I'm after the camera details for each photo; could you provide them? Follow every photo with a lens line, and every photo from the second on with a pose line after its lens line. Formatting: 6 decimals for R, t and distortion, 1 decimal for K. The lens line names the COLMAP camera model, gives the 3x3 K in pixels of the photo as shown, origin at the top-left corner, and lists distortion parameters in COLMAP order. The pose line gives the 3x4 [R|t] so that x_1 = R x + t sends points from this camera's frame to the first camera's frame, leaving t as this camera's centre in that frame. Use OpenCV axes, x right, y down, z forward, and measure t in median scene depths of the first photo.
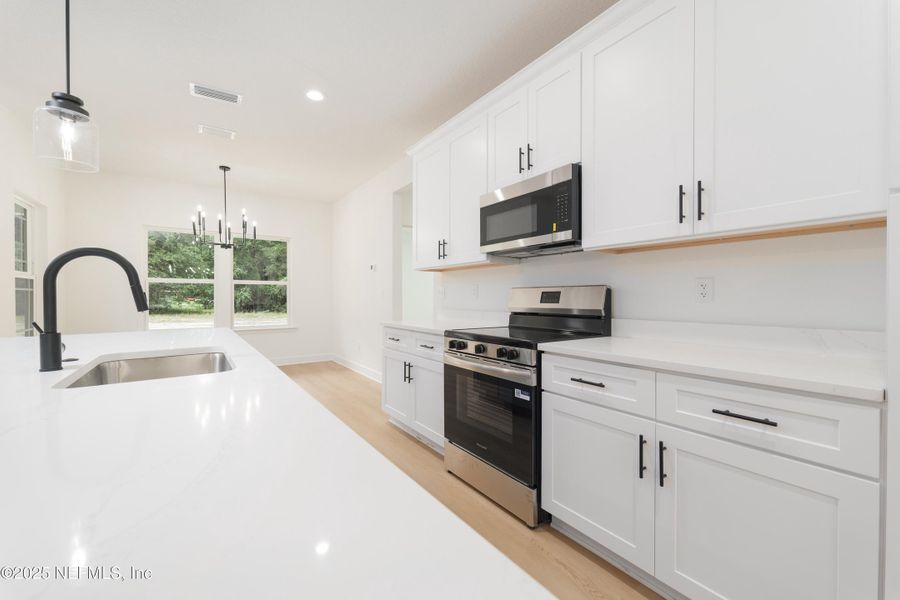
lens RADIAL K [[361.3, 0, 449.4], [0, 361.3, 296.7], [0, 0, 1]] dist [0.002417, -0.000055]
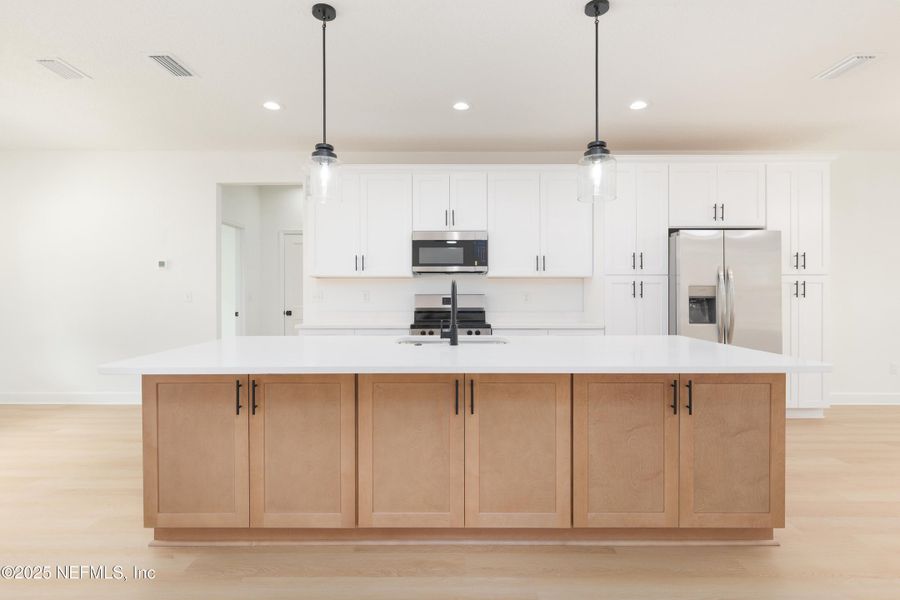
lens RADIAL K [[420.6, 0, 450.2], [0, 420.6, 299.5], [0, 0, 1]] dist [-0.008632, 0.000650]
pose [[0.598934, -0.007246, 0.800766, -1.302483], [-0.000024, 0.999959, 0.009066, -0.024734], [-0.800798, -0.005449, 0.598909, -0.148192]]
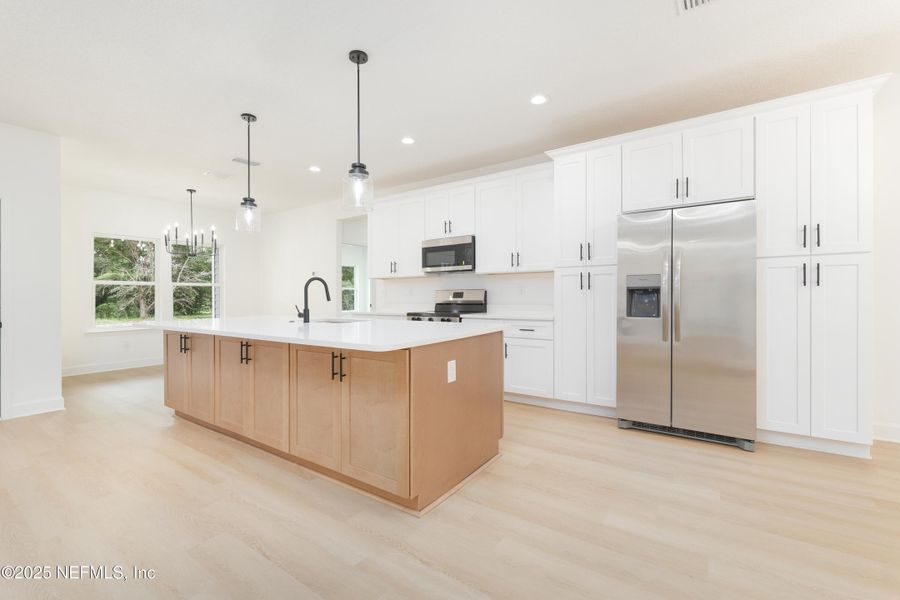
lens RADIAL K [[361.3, 0, 454.2], [0, 361.3, 298.2], [0, 0, 1]] dist [0.002417, -0.000055]
pose [[0.932324, -0.010970, 0.361458, -0.483529], [0.008191, 0.999924, 0.009218, 0.000273], [-0.361531, -0.005633, 0.932343, -0.887823]]
